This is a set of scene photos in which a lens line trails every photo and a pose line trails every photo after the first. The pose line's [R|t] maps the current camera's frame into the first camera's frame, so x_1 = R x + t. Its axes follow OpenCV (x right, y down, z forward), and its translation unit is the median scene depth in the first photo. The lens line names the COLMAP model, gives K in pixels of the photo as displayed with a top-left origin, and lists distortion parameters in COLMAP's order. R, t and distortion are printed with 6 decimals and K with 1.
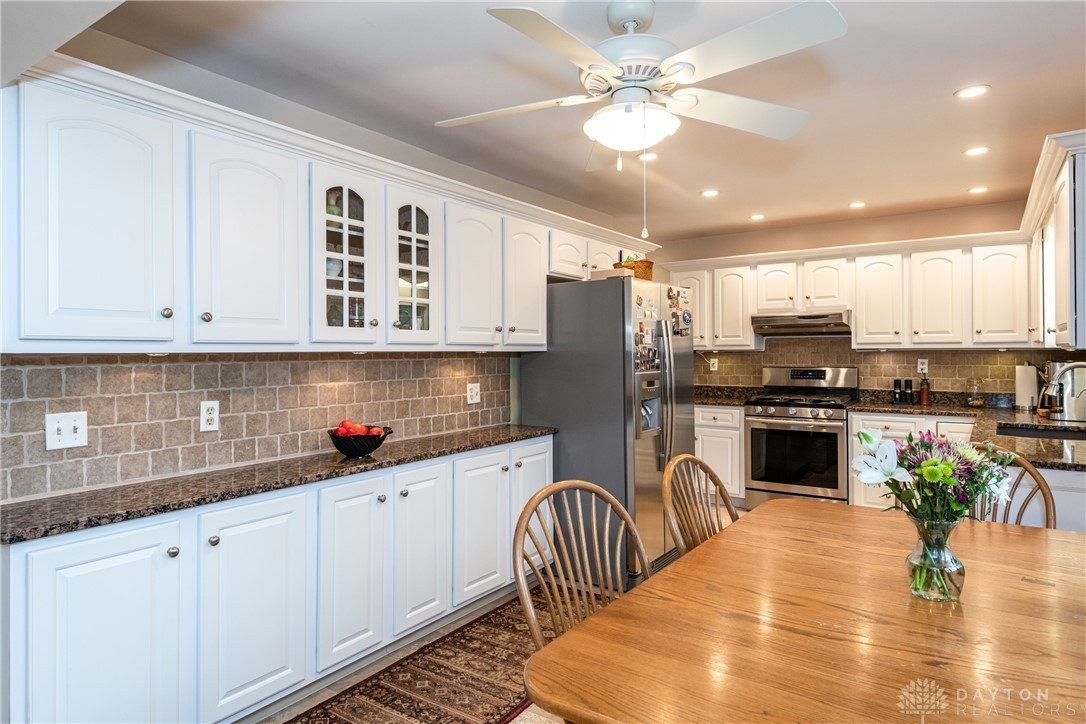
lens RADIAL K [[641.1, 0, 560.3], [0, 641.1, 352.4], [0, 0, 1]] dist [0.034274, -0.022149]
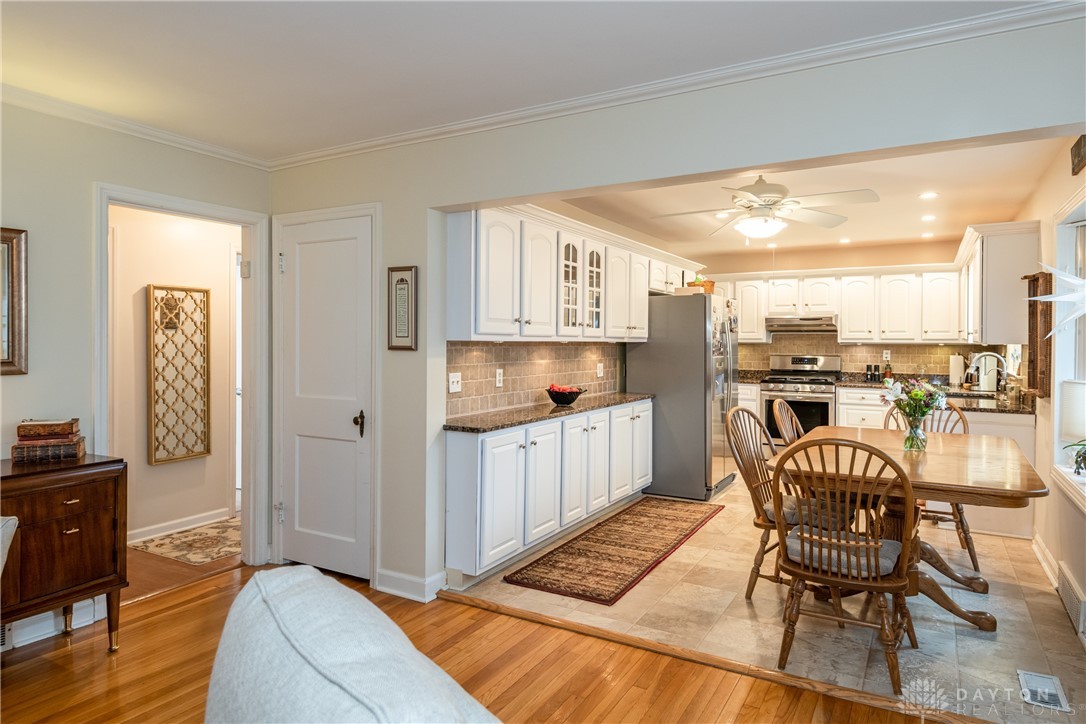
lens RADIAL K [[641.1, 0, 567.6], [0, 641.1, 348.6], [0, 0, 1]] dist [0.034274, -0.022149]
pose [[0.996935, 0.009694, 0.077630, -0.334335], [-0.010368, 0.999912, 0.008279, 0.003046], [-0.077543, -0.009058, 0.996948, -0.478695]]
